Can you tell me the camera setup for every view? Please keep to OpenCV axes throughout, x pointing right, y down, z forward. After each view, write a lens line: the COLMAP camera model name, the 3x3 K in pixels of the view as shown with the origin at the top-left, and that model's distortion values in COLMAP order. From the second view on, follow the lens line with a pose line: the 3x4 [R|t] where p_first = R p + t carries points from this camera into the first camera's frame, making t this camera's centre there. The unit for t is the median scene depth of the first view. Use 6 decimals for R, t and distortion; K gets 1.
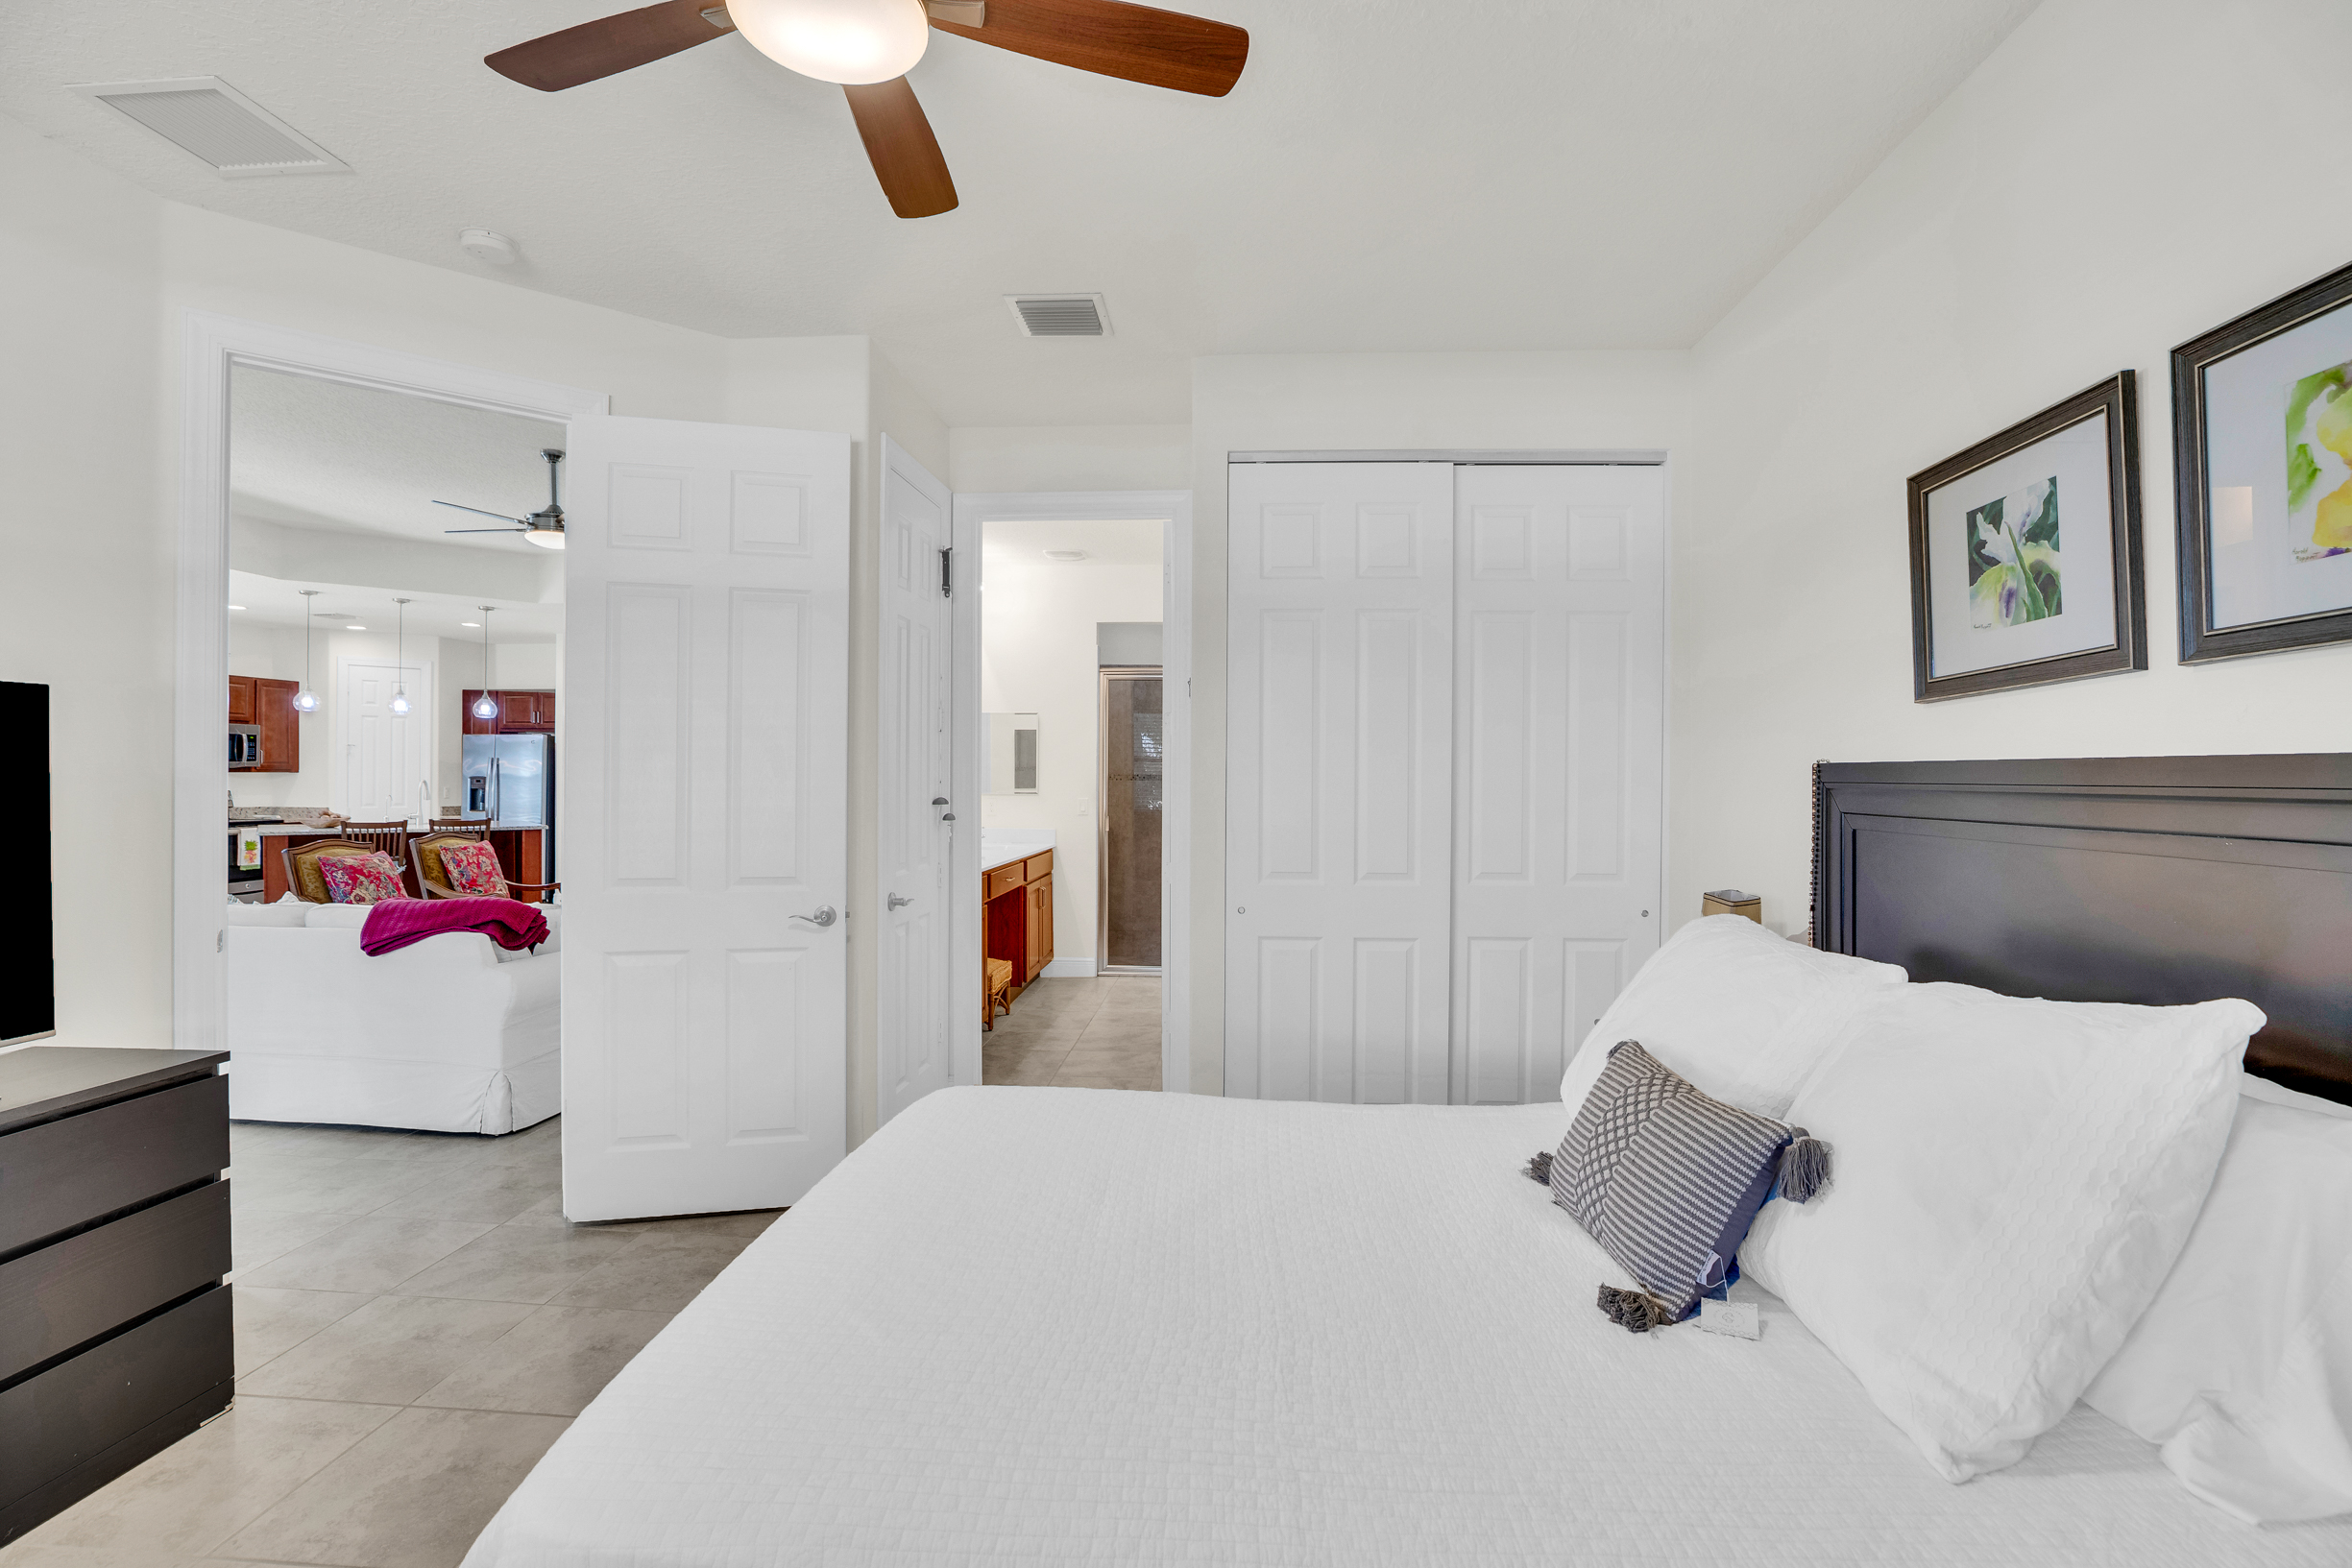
lens RADIAL K [[1082.0, 0, 1186.6], [0, 1082.0, 780.0], [0, 0, 1]] dist [-0.047050, 0.014979]
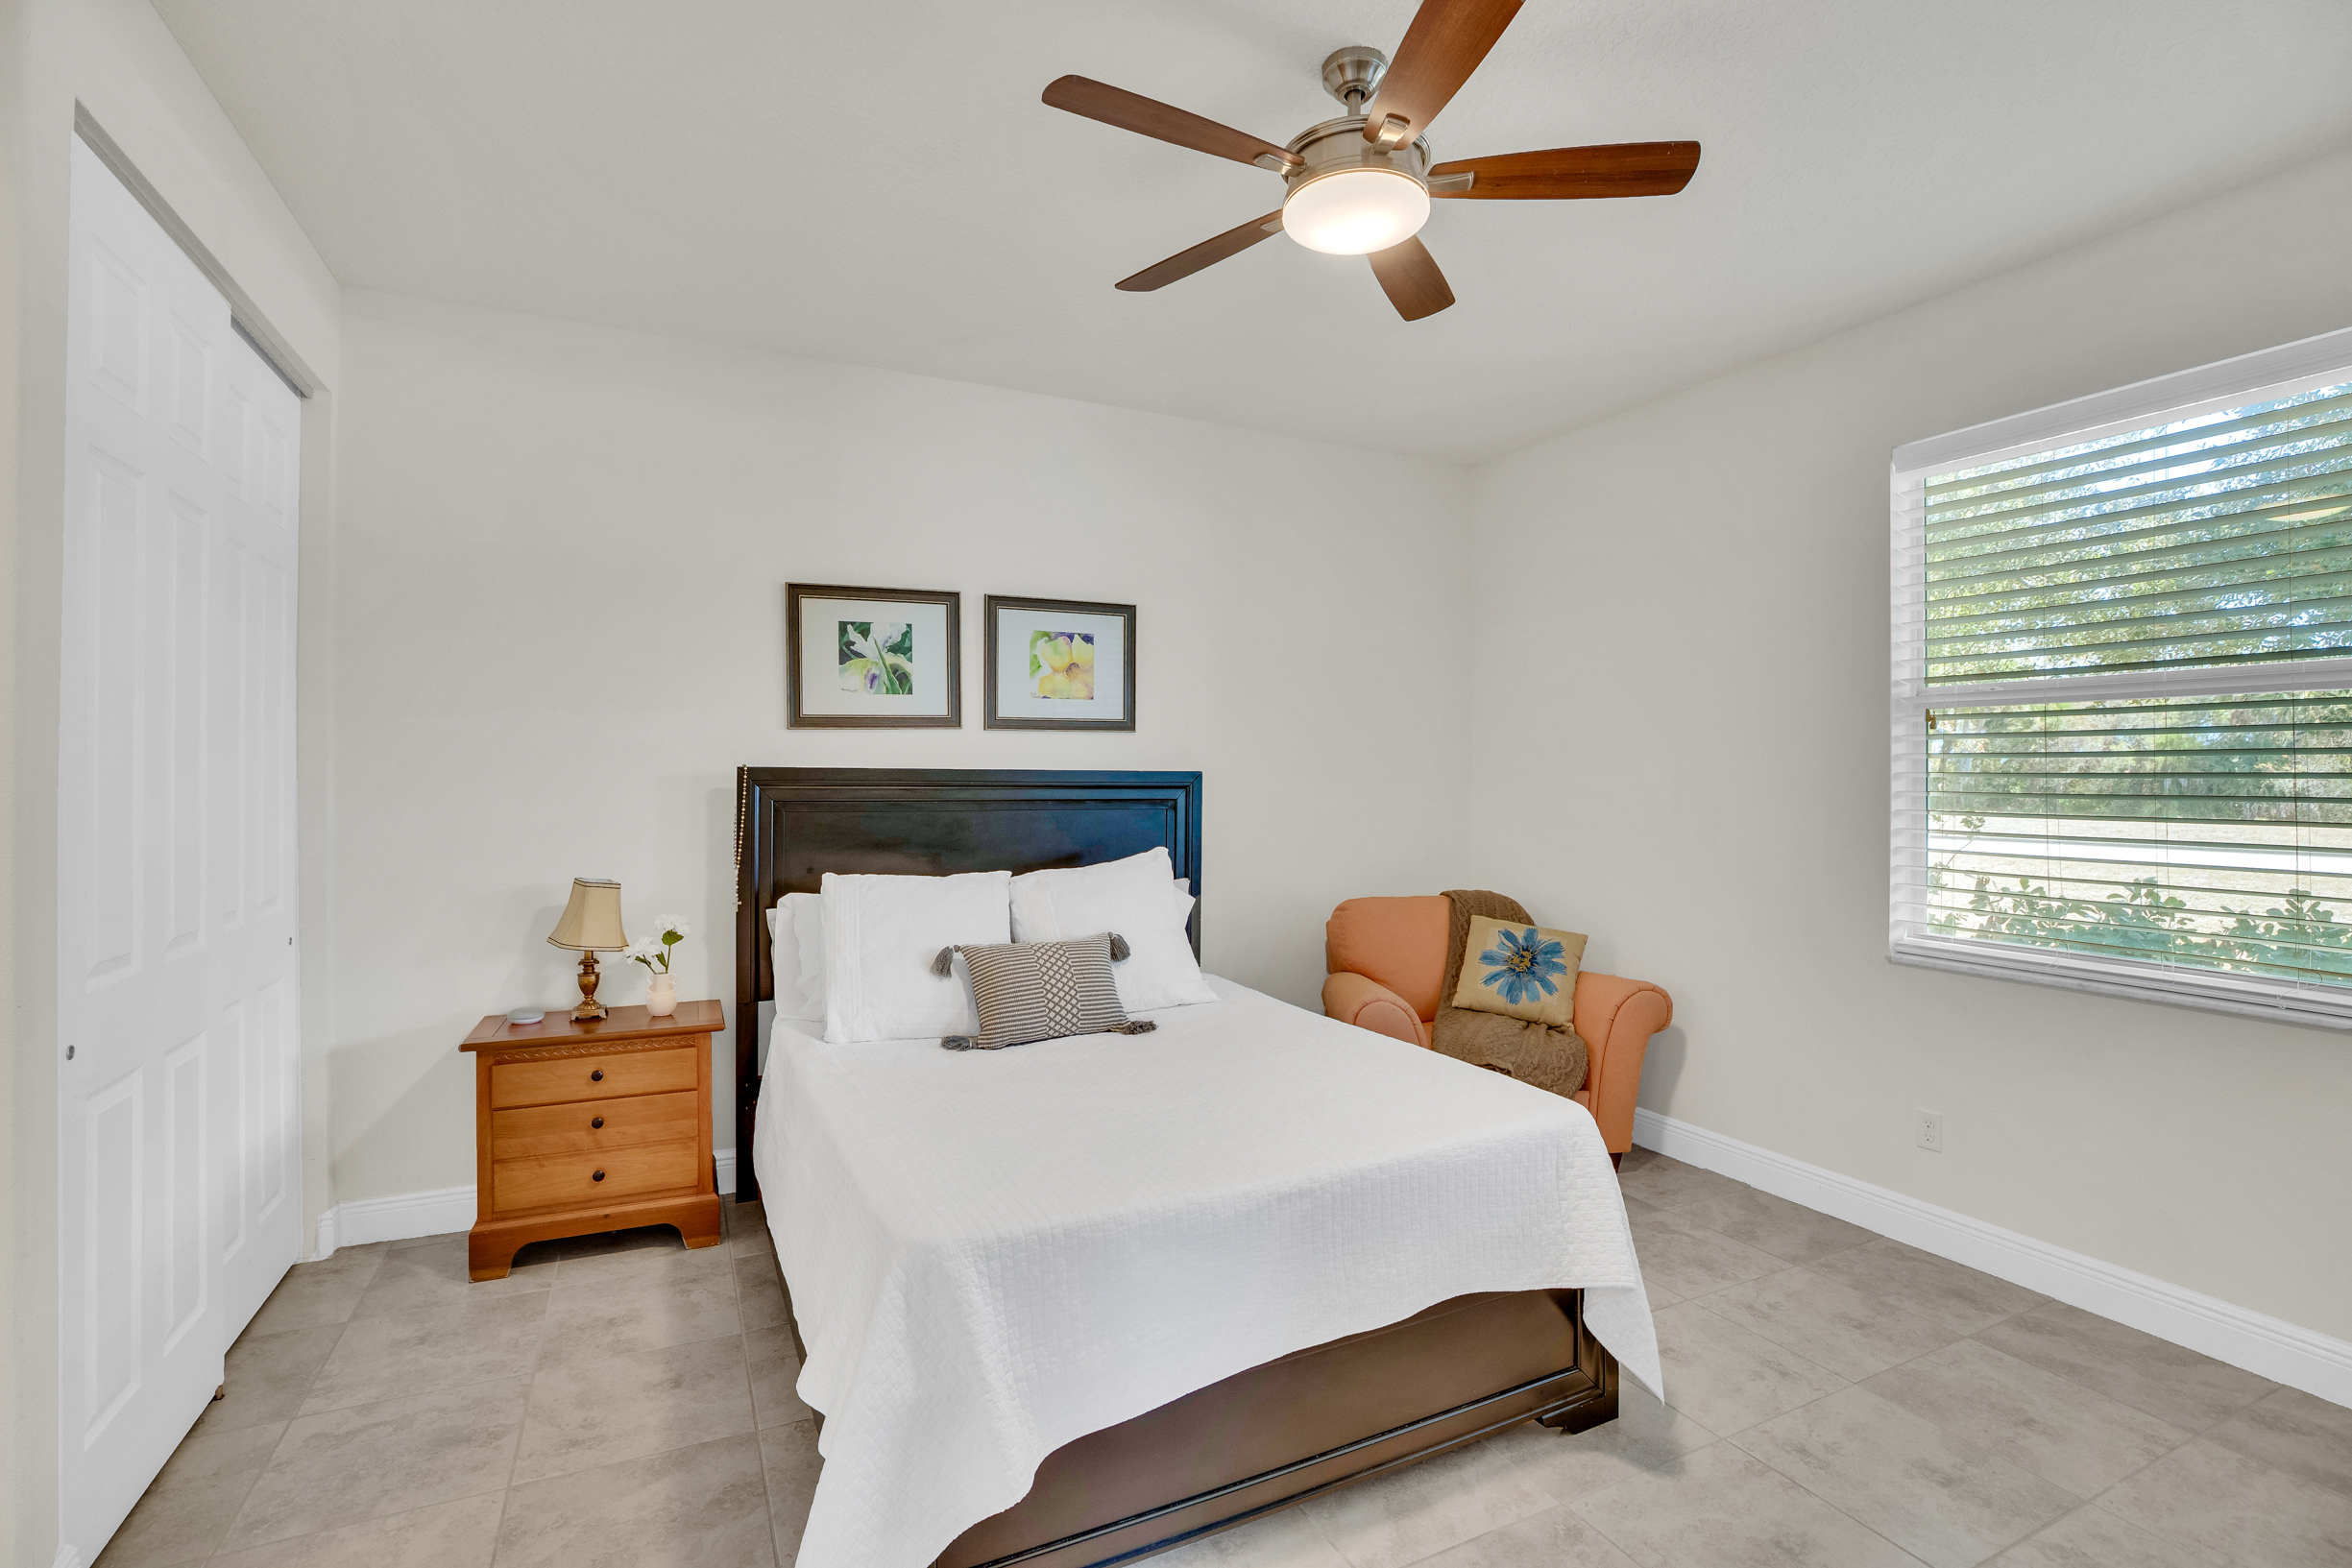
lens RADIAL K [[1082.0, 0, 1186.6], [0, 1082.0, 780.0], [0, 0, 1]] dist [-0.047050, 0.014979]
pose [[-0.487649, -0.005609, 0.873022, -1.157940], [-0.005678, 0.999979, 0.003254, -0.007523], [-0.873021, -0.003370, -0.487671, 1.504036]]
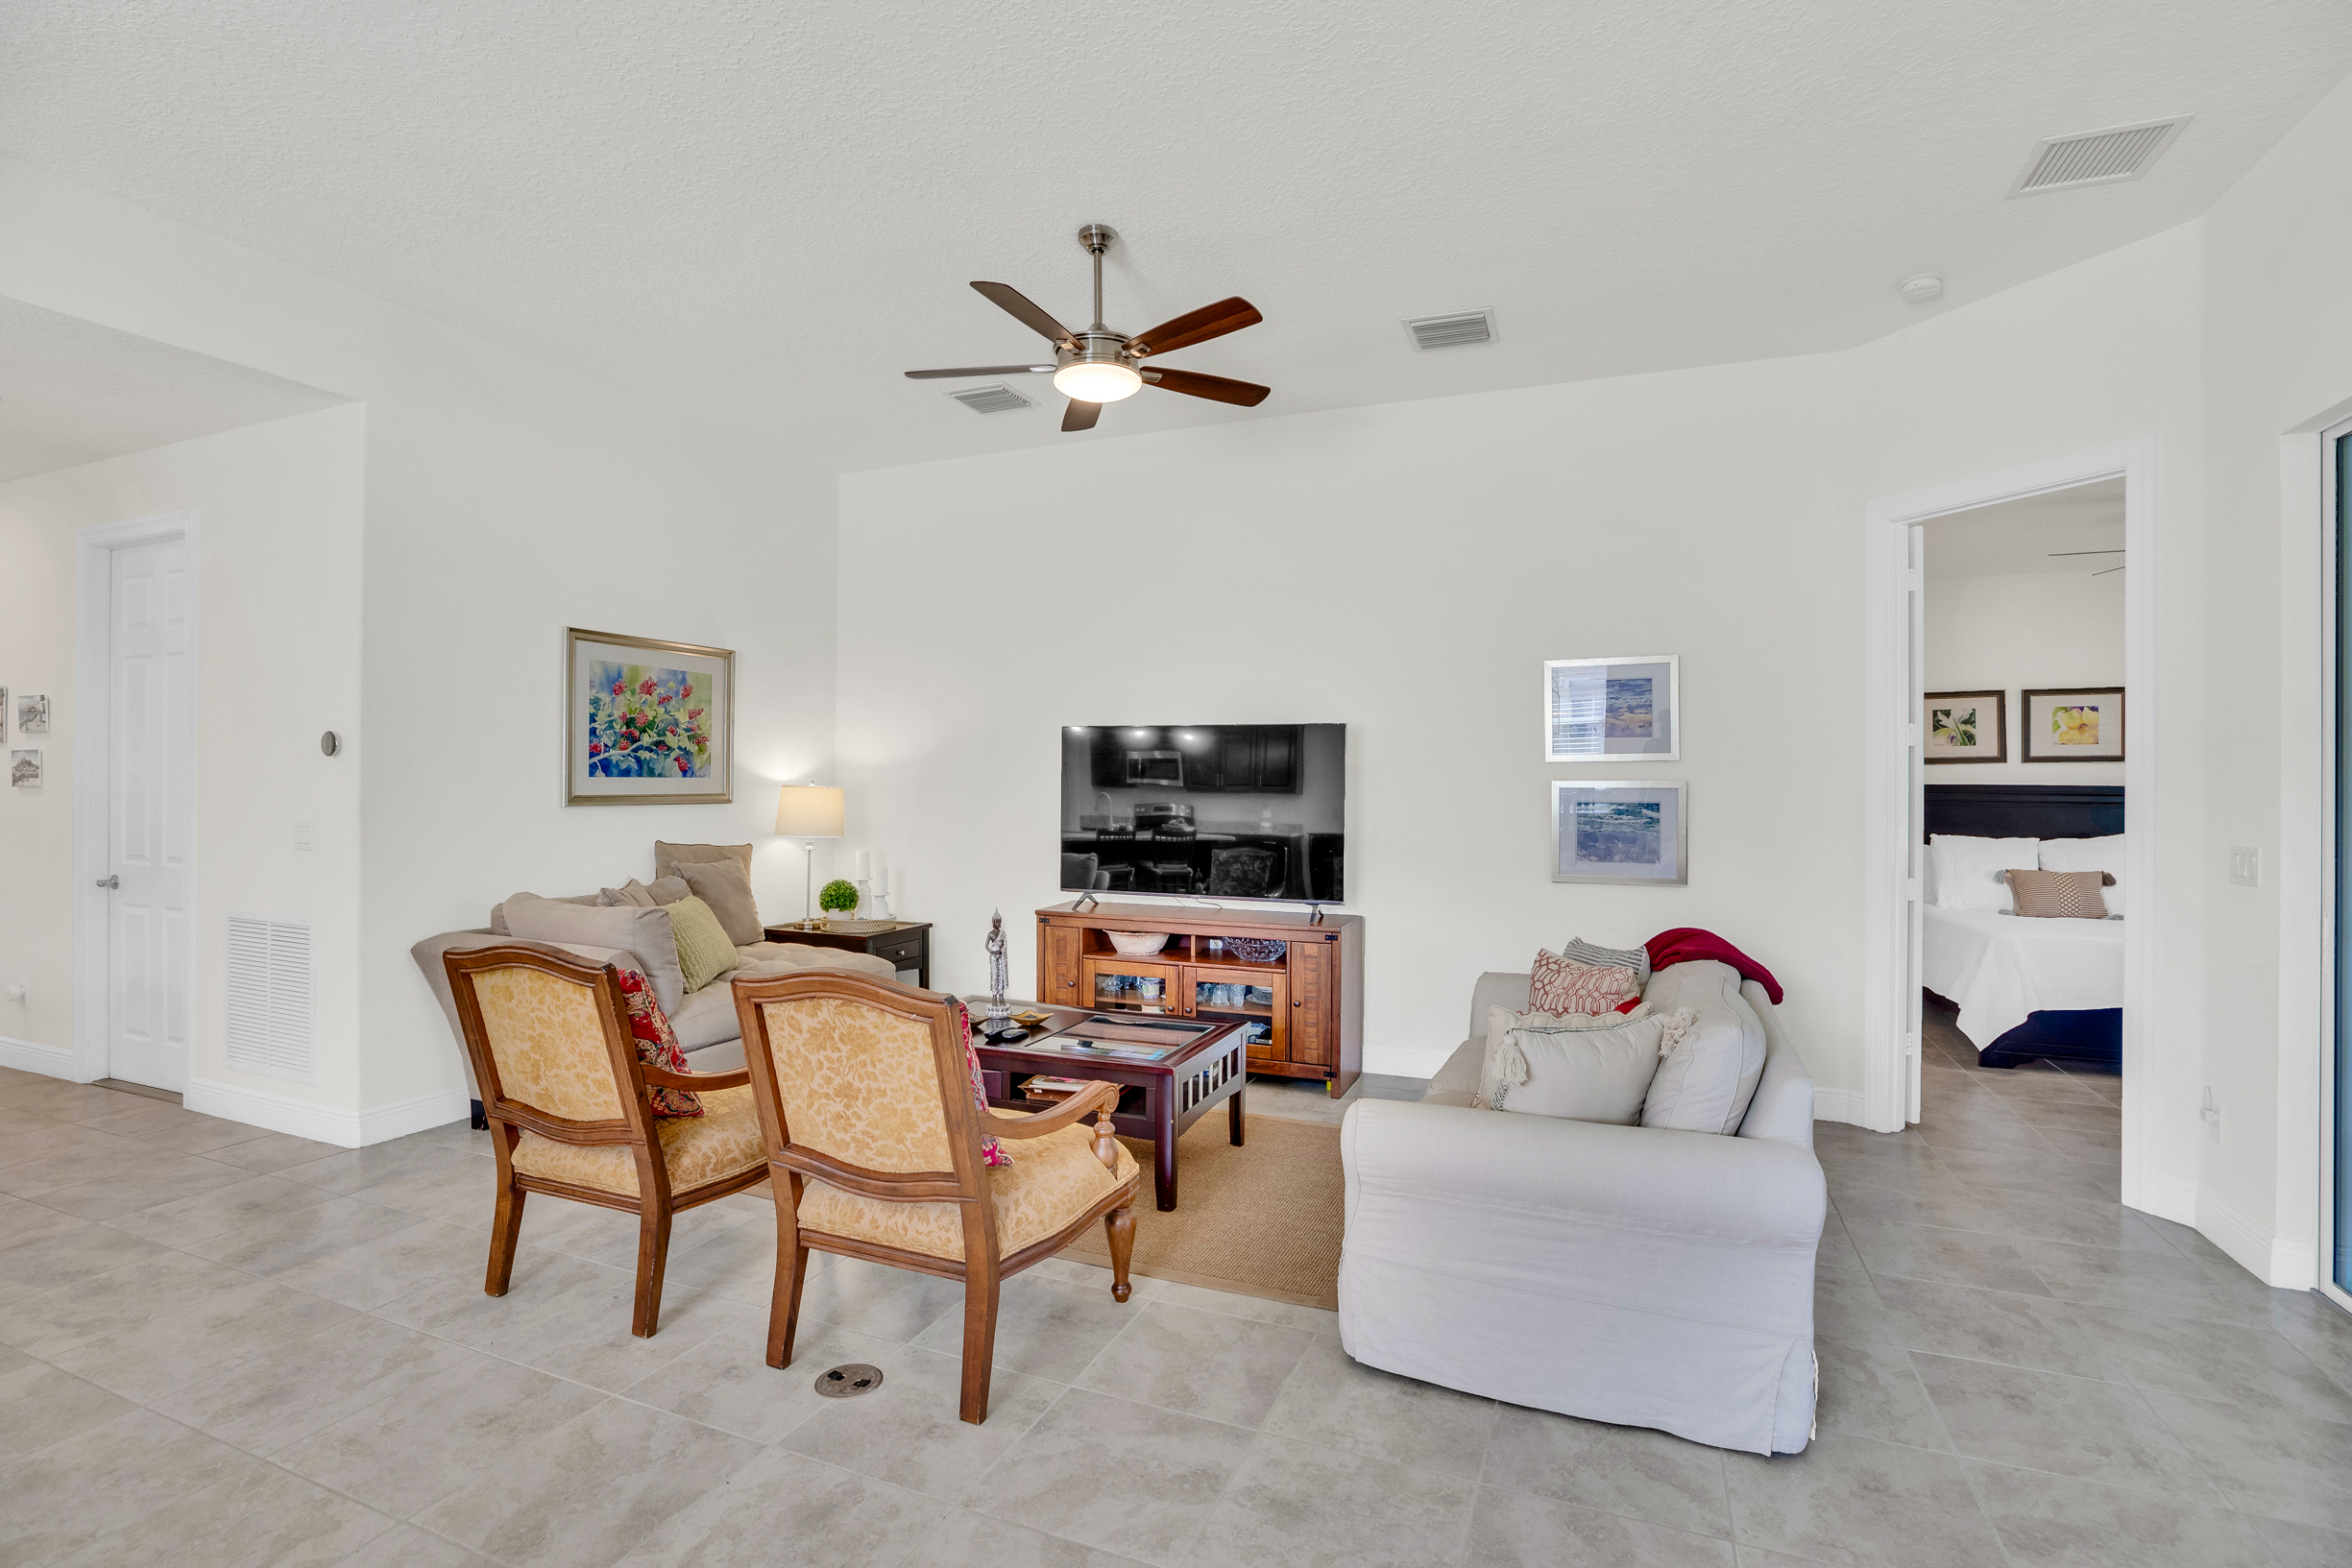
lens RADIAL K [[1082.0, 0, 1186.6], [0, 1082.0, 780.0], [0, 0, 1]] dist [-0.047050, 0.014979]
pose [[0.340542, 0.003000, 0.940224, -3.610173], [-0.004728, 0.999988, -0.001479, -0.015305], [-0.940217, -0.003942, 0.340552, 2.314346]]
